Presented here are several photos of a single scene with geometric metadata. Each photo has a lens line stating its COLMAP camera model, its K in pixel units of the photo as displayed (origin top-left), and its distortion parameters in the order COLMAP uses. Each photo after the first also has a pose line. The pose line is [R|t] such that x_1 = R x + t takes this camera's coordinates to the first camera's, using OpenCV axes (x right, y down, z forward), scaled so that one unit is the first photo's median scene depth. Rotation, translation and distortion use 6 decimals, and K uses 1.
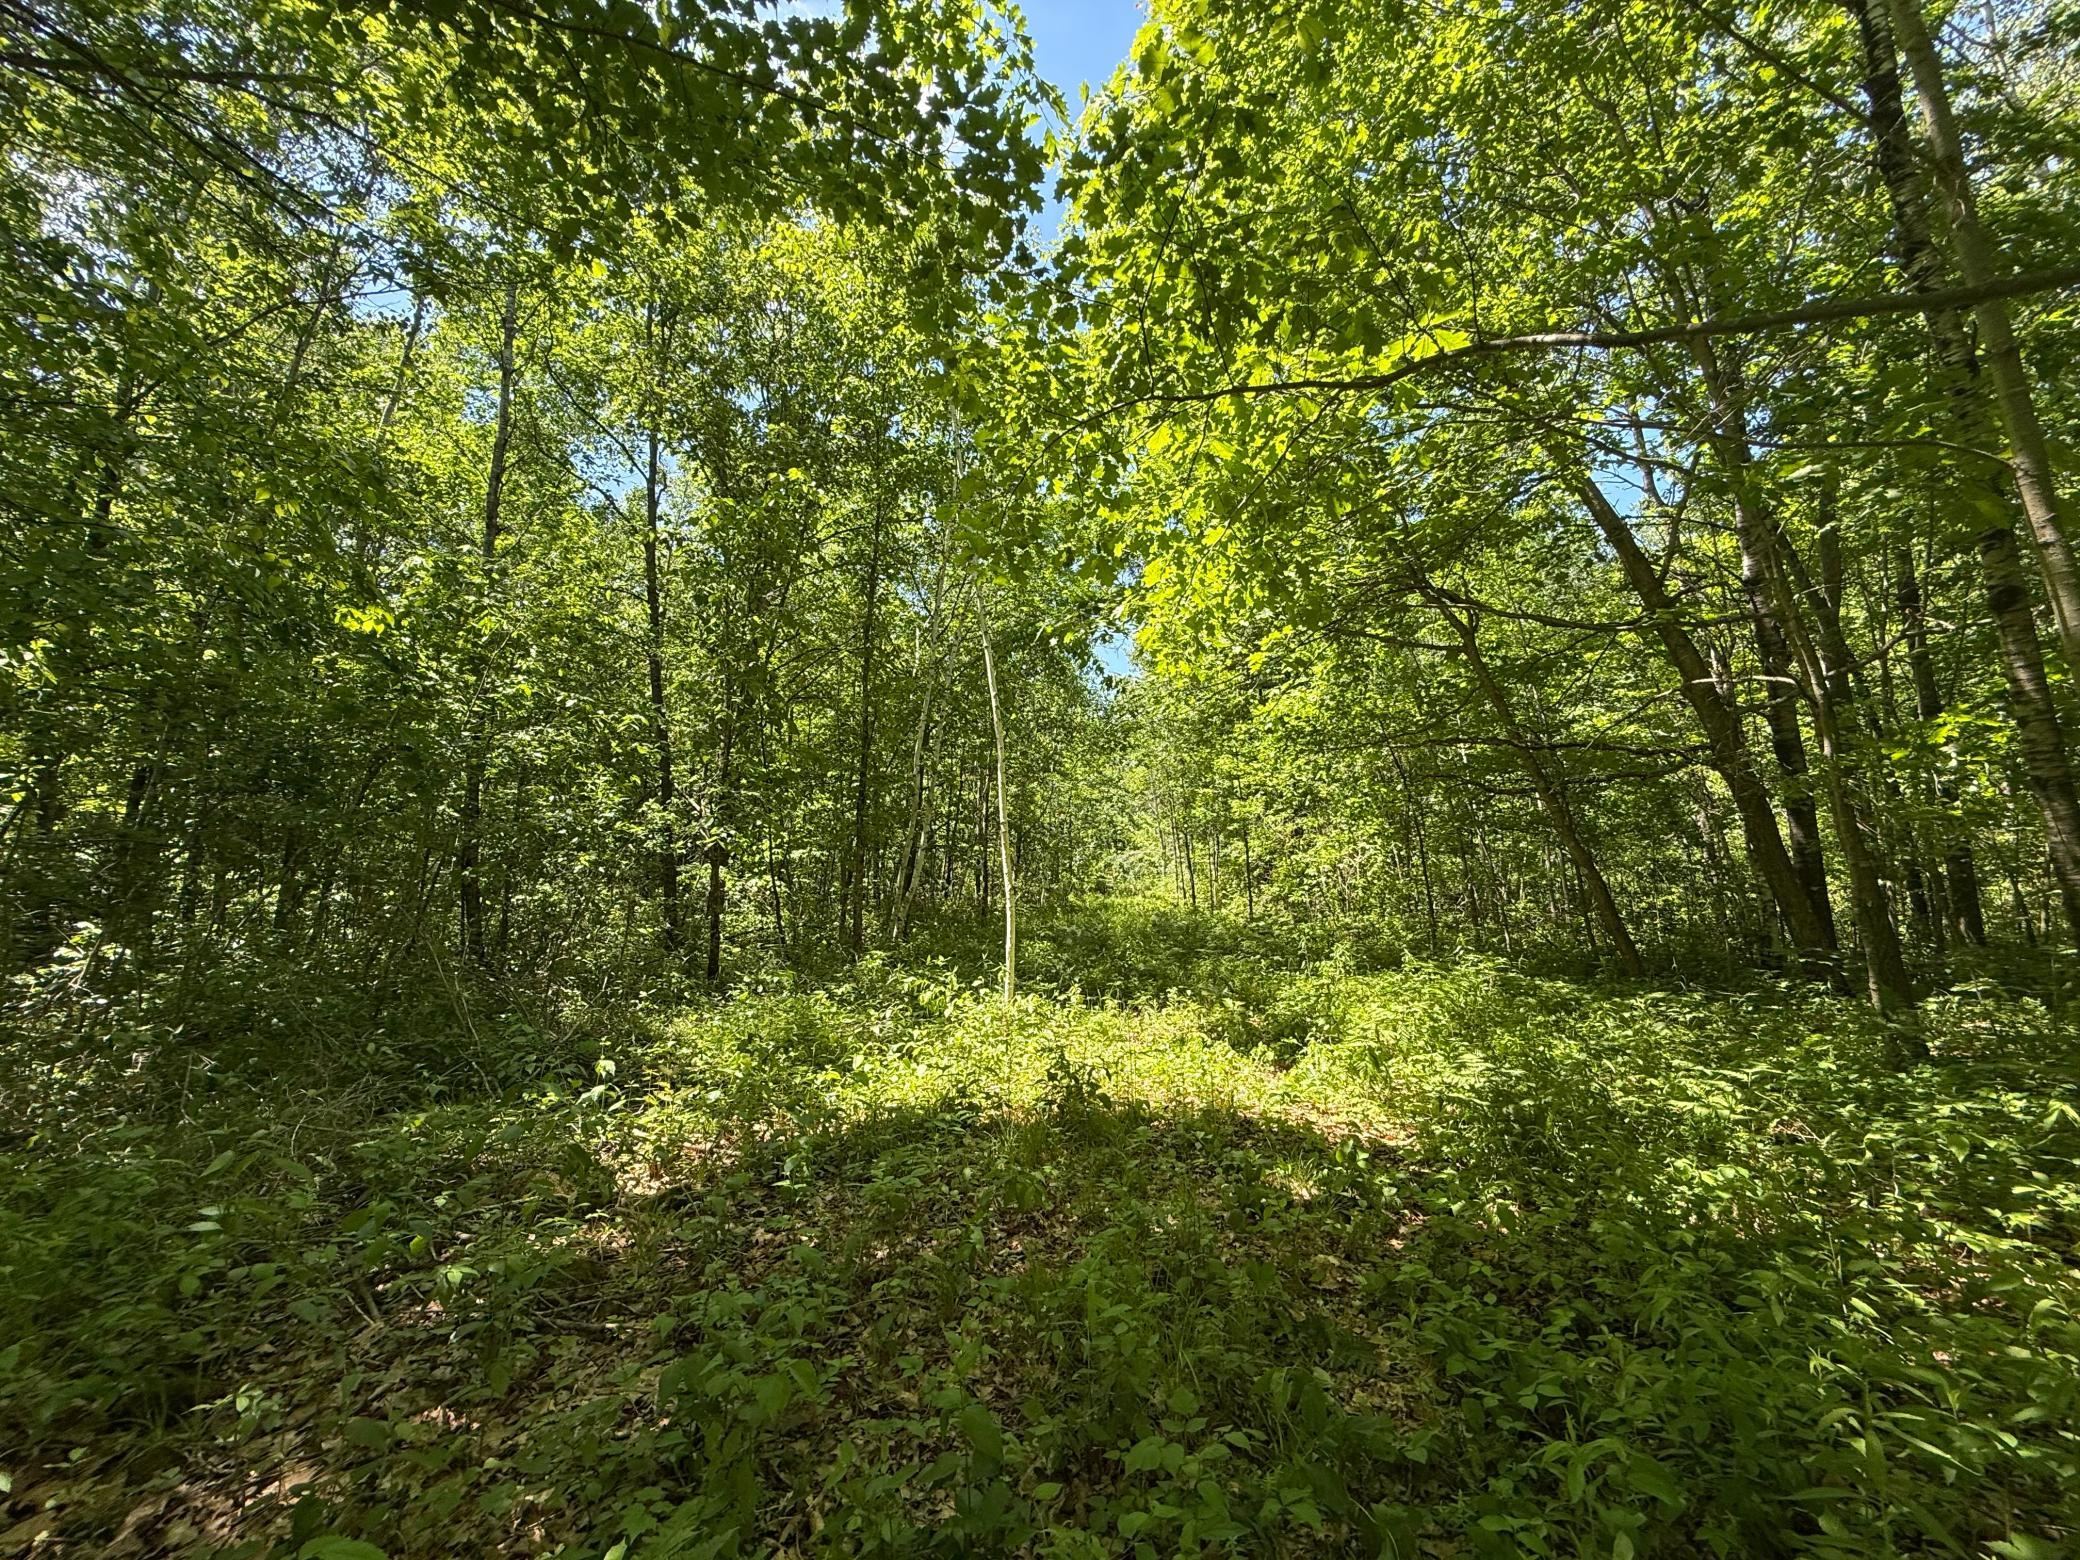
lens RADIAL K [[812.4, 0, 1032.7], [0, 812.4, 783.0], [0, 0, 1]] dist [0.000502, -0.001478]
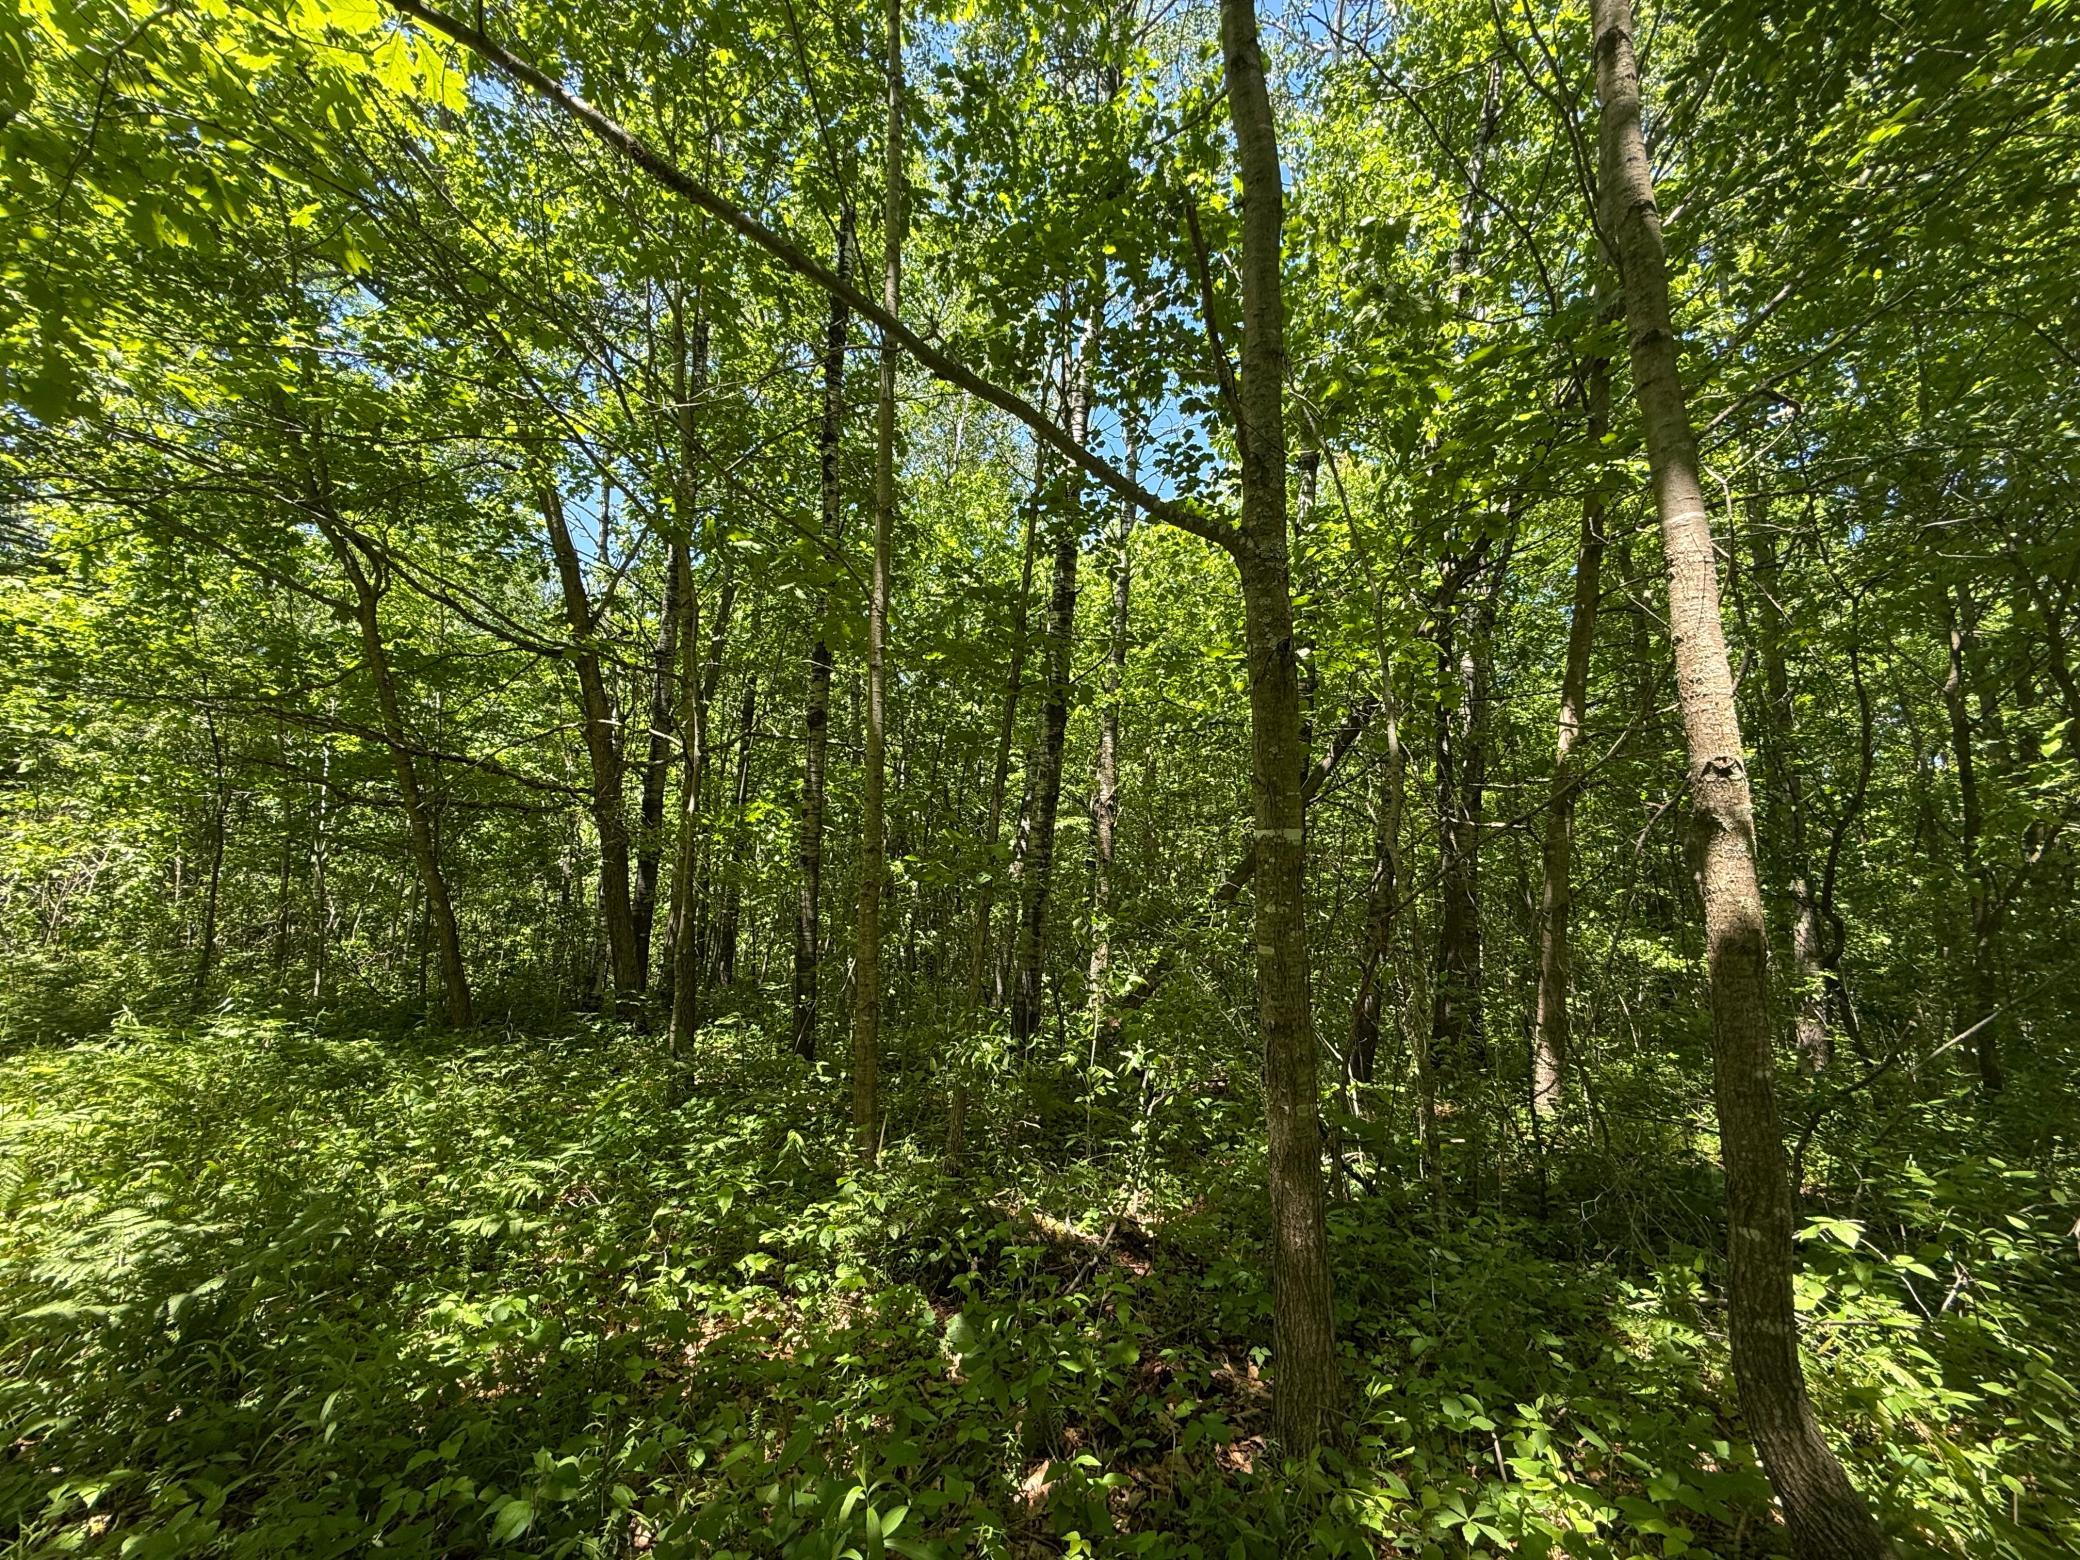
lens RADIAL K [[812.4, 0, 1032.7], [0, 812.4, 783.0], [0, 0, 1]] dist [0.000502, -0.001478]
pose [[0.344783, 0.204829, 0.916062, 0.083681], [-0.162970, 0.974143, -0.156478, 0.013900], [-0.924427, -0.095340, 0.369249, 0.110839]]
